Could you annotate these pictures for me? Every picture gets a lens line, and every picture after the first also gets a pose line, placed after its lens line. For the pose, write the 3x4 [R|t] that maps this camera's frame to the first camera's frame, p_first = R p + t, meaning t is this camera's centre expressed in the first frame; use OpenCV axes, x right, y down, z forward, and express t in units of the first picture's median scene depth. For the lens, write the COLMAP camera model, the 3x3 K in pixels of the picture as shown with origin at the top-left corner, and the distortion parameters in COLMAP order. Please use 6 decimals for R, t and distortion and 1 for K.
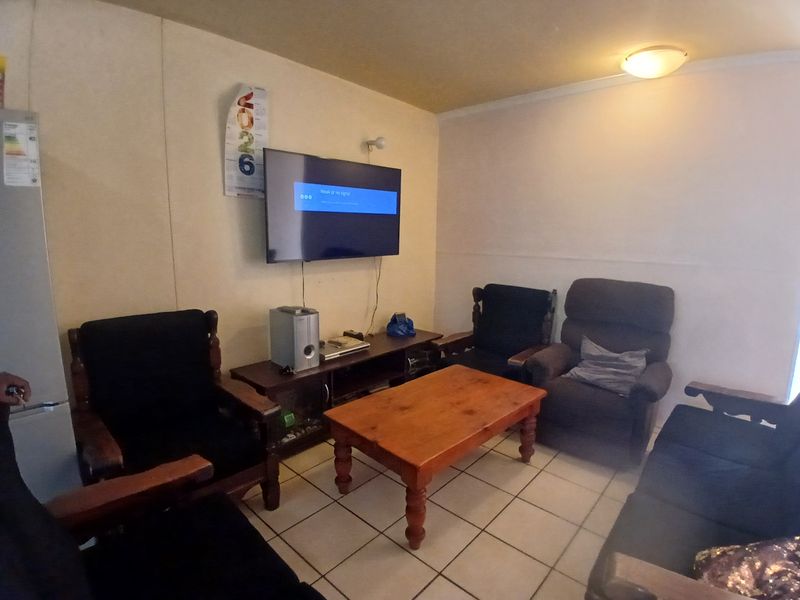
lens RADIAL K [[400.7, 0, 400.0], [0, 400.7, 300.0], [0, 0, 1]] dist [-0.000037, -0.044305]
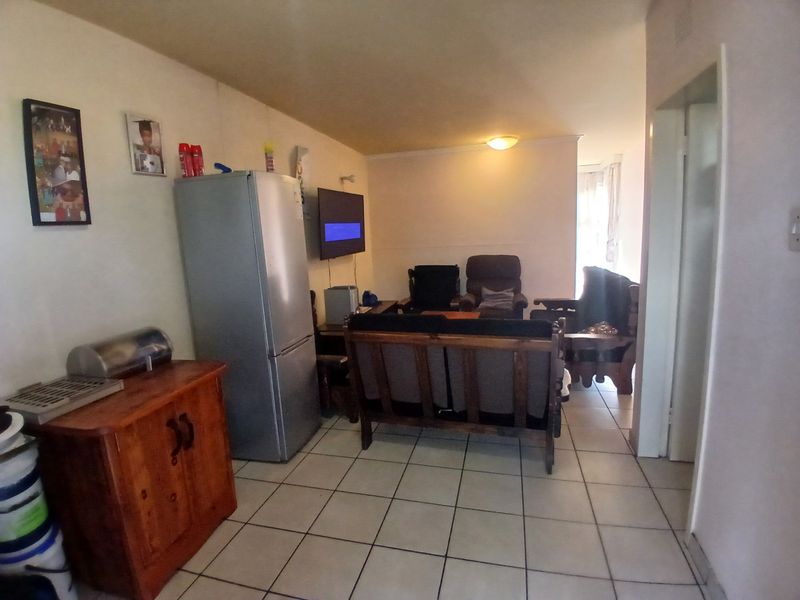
lens RADIAL K [[400.7, 0, 400.0], [0, 400.7, 300.0], [0, 0, 1]] dist [-0.000037, -0.044305]
pose [[0.884406, -0.129868, 0.448286, -0.689336], [0.131602, 0.990923, 0.027436, 0.051139], [-0.447780, 0.034730, 0.893469, -0.464268]]
